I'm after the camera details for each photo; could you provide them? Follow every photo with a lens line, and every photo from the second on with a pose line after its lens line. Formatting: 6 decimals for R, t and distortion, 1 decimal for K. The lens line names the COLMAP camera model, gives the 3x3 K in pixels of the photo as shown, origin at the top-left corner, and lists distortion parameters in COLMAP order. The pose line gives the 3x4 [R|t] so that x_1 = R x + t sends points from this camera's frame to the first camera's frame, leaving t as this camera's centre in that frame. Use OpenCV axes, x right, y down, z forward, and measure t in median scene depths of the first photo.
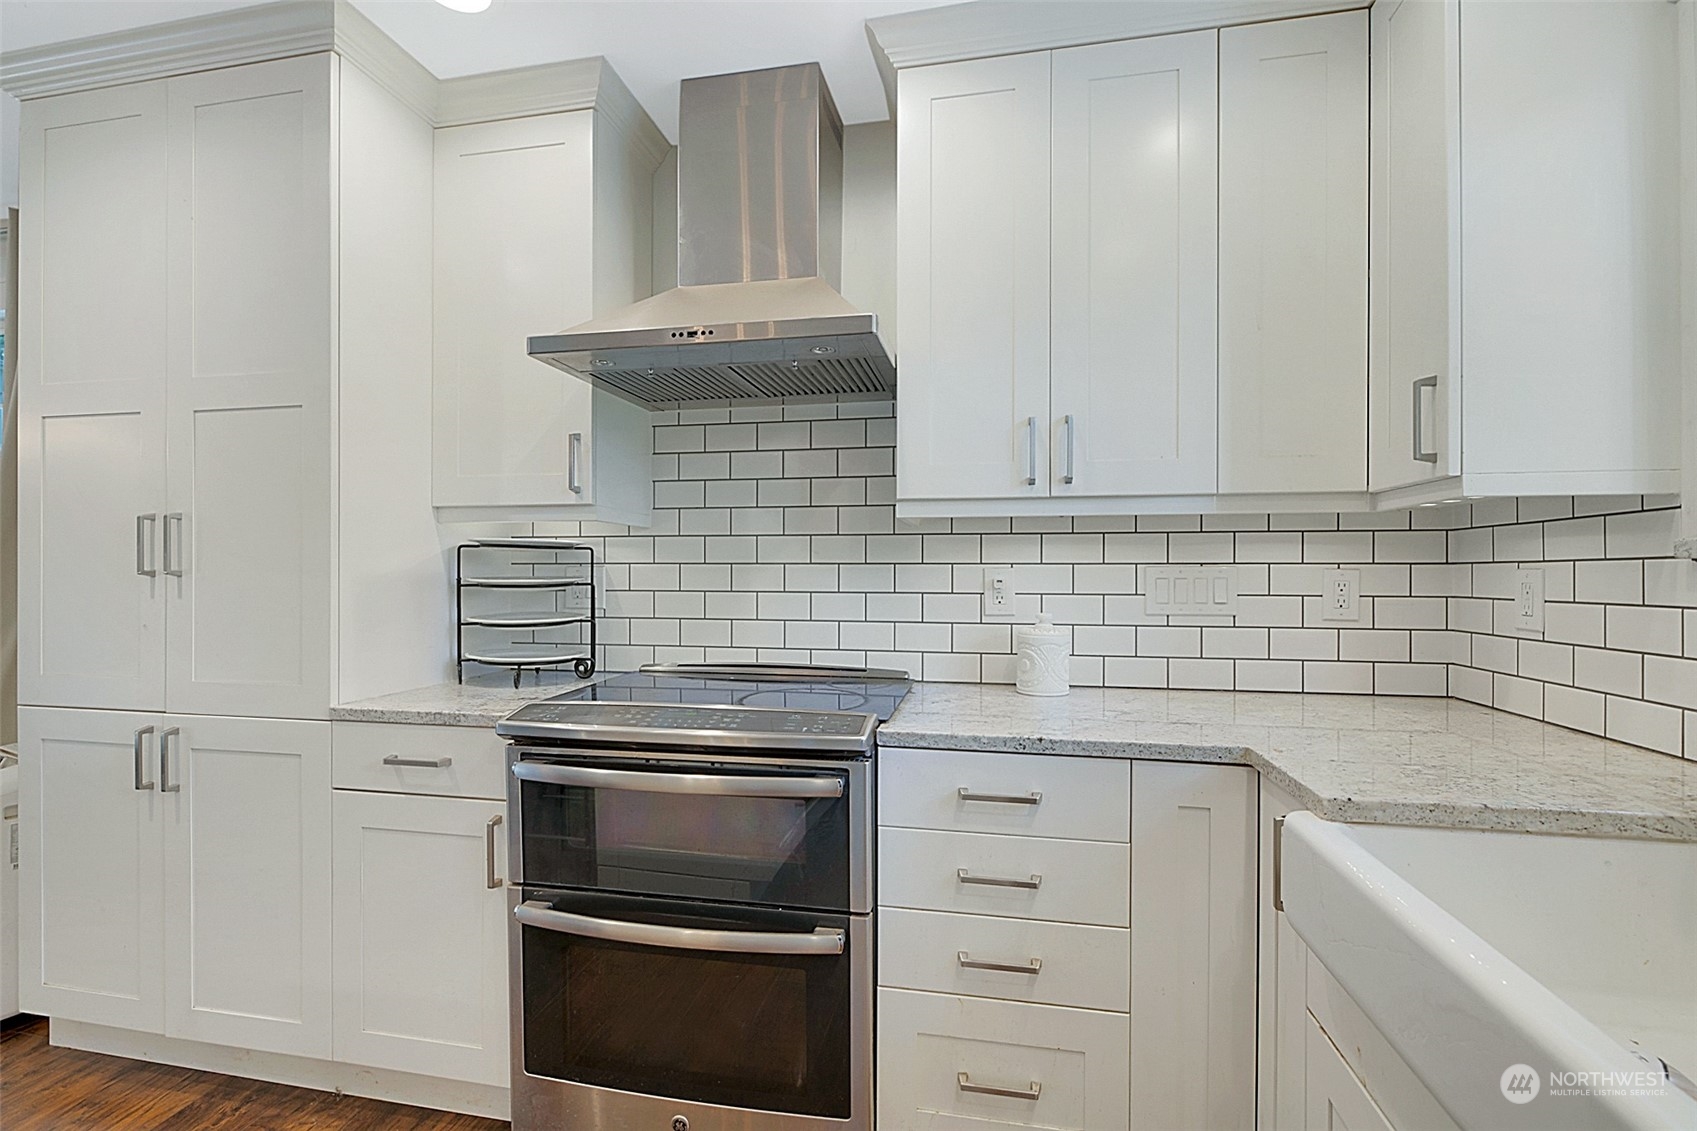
lens RADIAL K [[760.8, 0, 842.5], [0, 760.8, 578.8], [0, 0, 1]] dist [-0.001289, -0.000056]
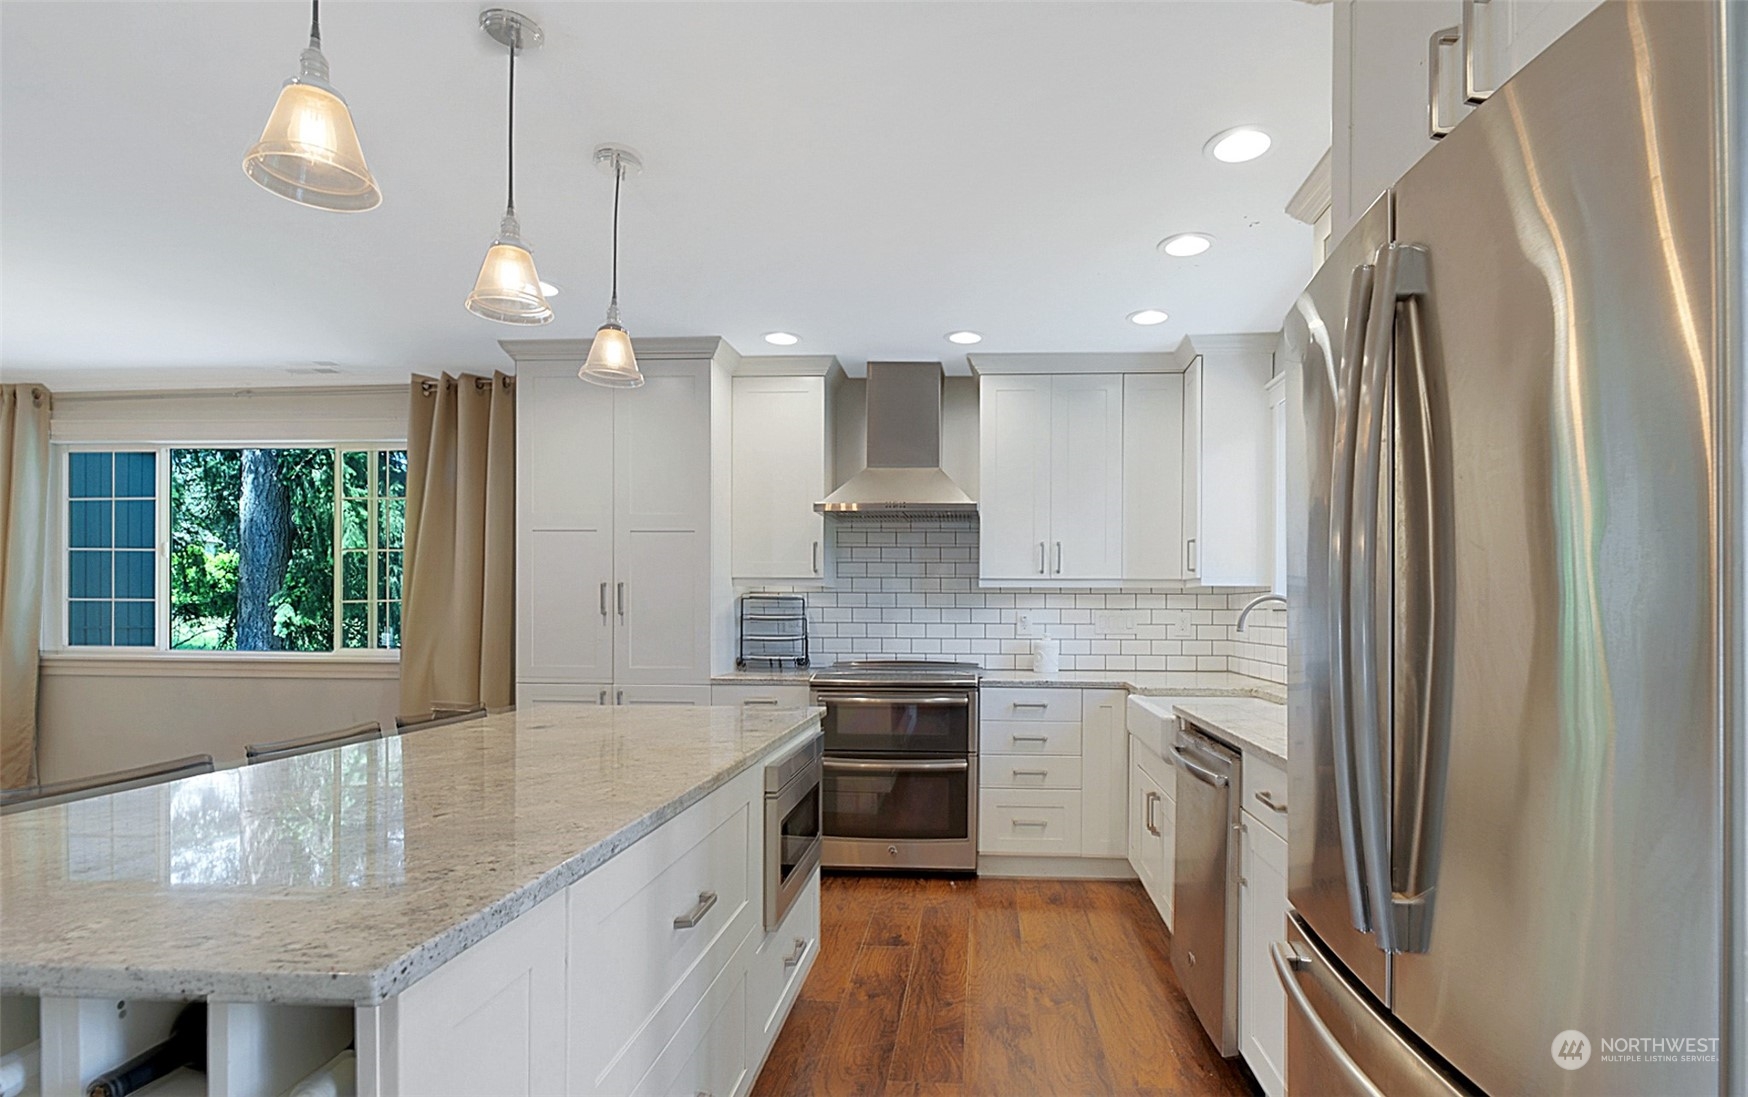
lens RADIAL K [[843.5, 0, 942.6], [0, 843.5, 628.8], [0, 0, 1]] dist [0.010012, -0.000311]
pose [[0.988785, -0.000954, 0.149346, -0.361031], [-0.001465, 0.999870, 0.016086, -0.002458], [-0.149342, -0.016124, 0.988654, -1.237633]]
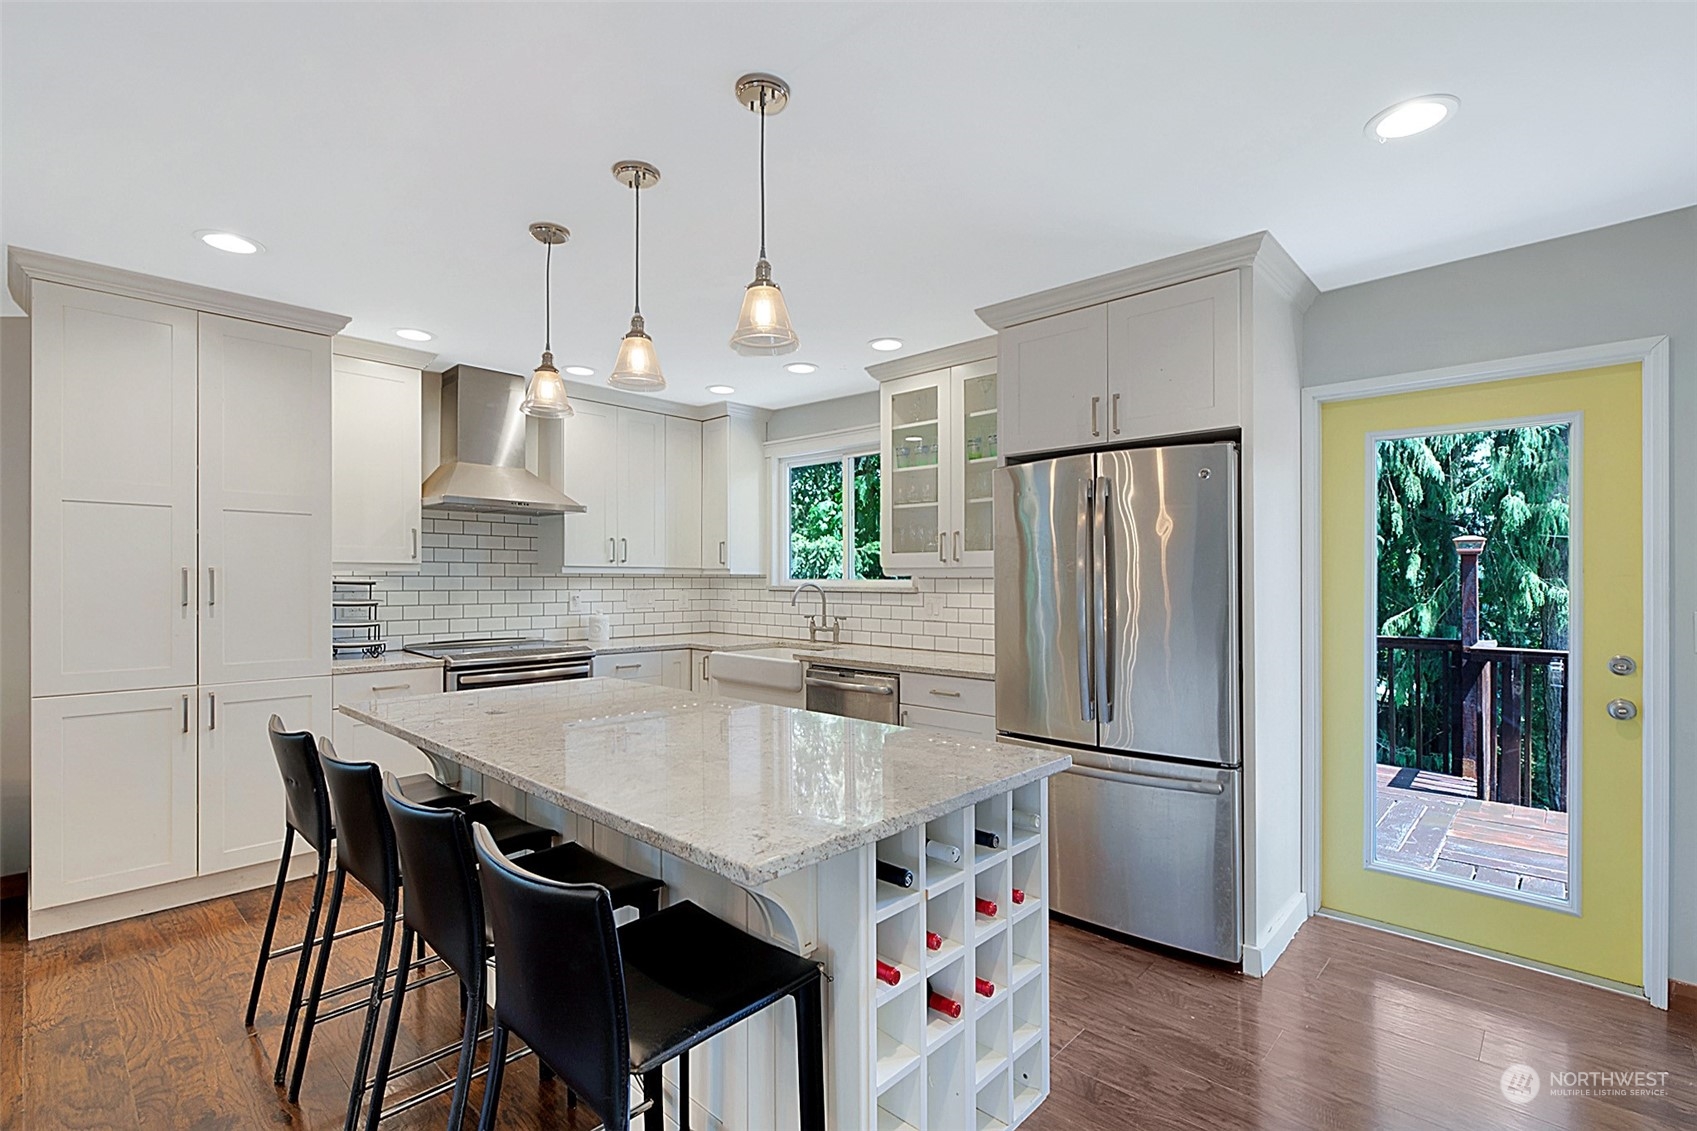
lens RADIAL K [[760.8, 0, 842.5], [0, 760.8, 578.8], [0, 0, 1]] dist [-0.001289, -0.000056]
pose [[0.529653, 0.000209, 0.848215, -1.499085], [0.003200, 0.999992, -0.002245, -0.049959], [-0.848209, 0.003904, 0.529648, -1.064680]]
